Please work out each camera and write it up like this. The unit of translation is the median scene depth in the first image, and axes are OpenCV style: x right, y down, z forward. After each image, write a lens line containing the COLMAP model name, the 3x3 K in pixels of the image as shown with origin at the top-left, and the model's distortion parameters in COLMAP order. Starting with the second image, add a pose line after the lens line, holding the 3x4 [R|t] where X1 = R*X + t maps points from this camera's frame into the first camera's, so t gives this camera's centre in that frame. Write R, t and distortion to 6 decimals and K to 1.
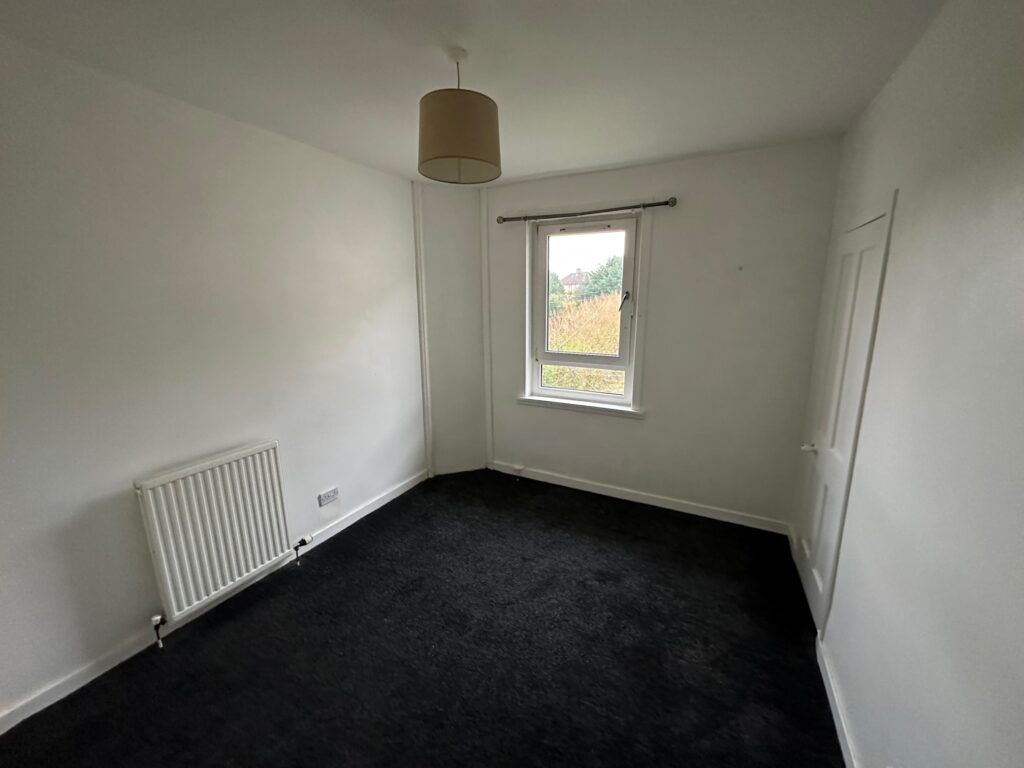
lens RADIAL K [[405.3, 0, 512.0], [0, 405.3, 384.0], [0, 0, 1]] dist [-0.001151, 0.000000]
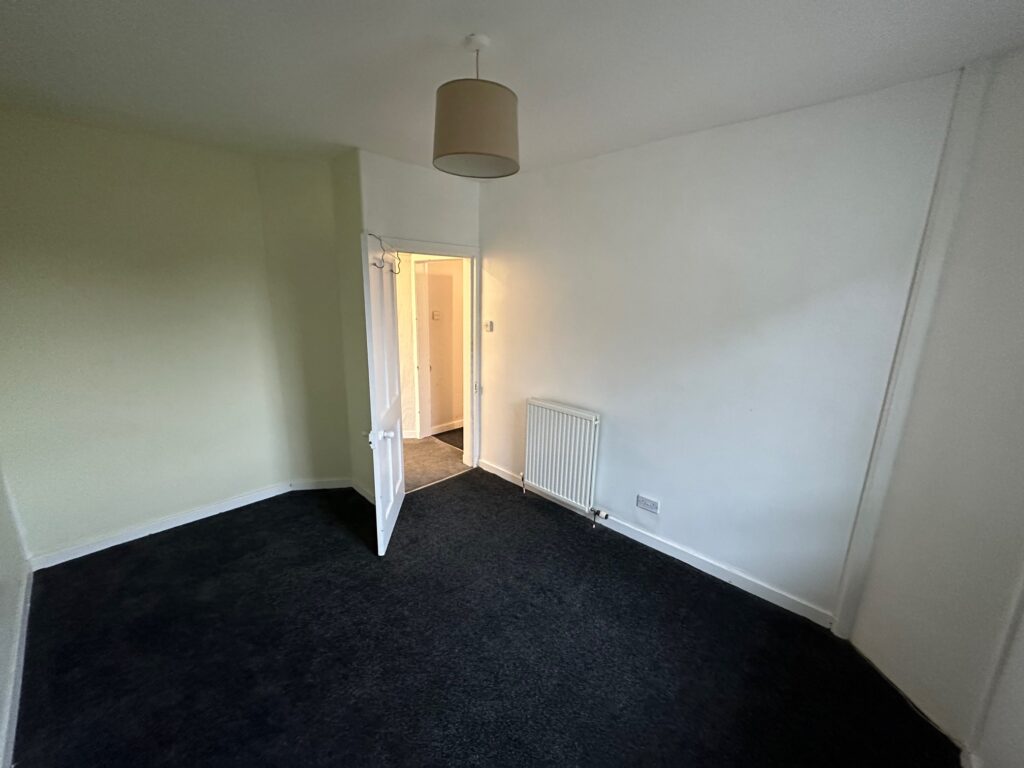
lens RADIAL K [[405.3, 0, 512.0], [0, 405.3, 384.0], [0, 0, 1]] dist [-0.001151, 0.000000]
pose [[-0.266418, 0.219203, -0.938601, 0.437713], [-0.226453, 0.932303, 0.282010, -0.173450], [0.936878, 0.287681, -0.198743, 0.721707]]
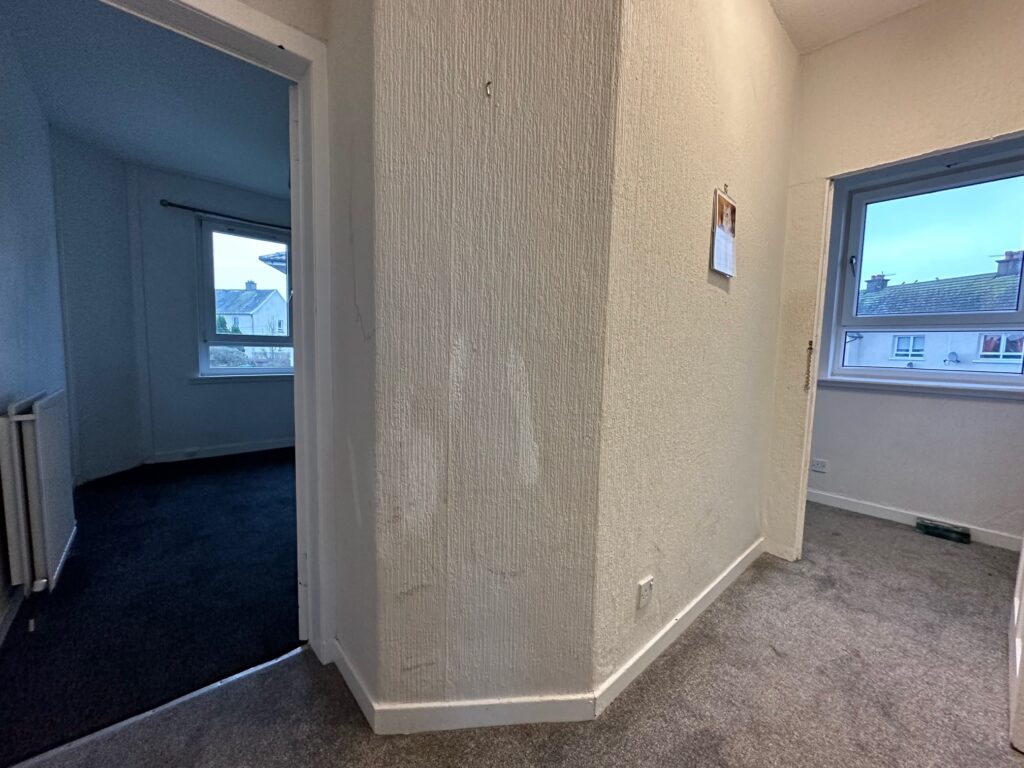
lens RADIAL K [[405.3, 0, 512.0], [0, 405.3, 384.0], [0, 0, 1]] dist [-0.001151, 0.000000]
pose [[0.339827, -0.068277, 0.938006, -0.763639], [0.172753, 0.984923, 0.009106, 0.205681], [-0.924486, 0.158949, 0.346499, -0.116150]]
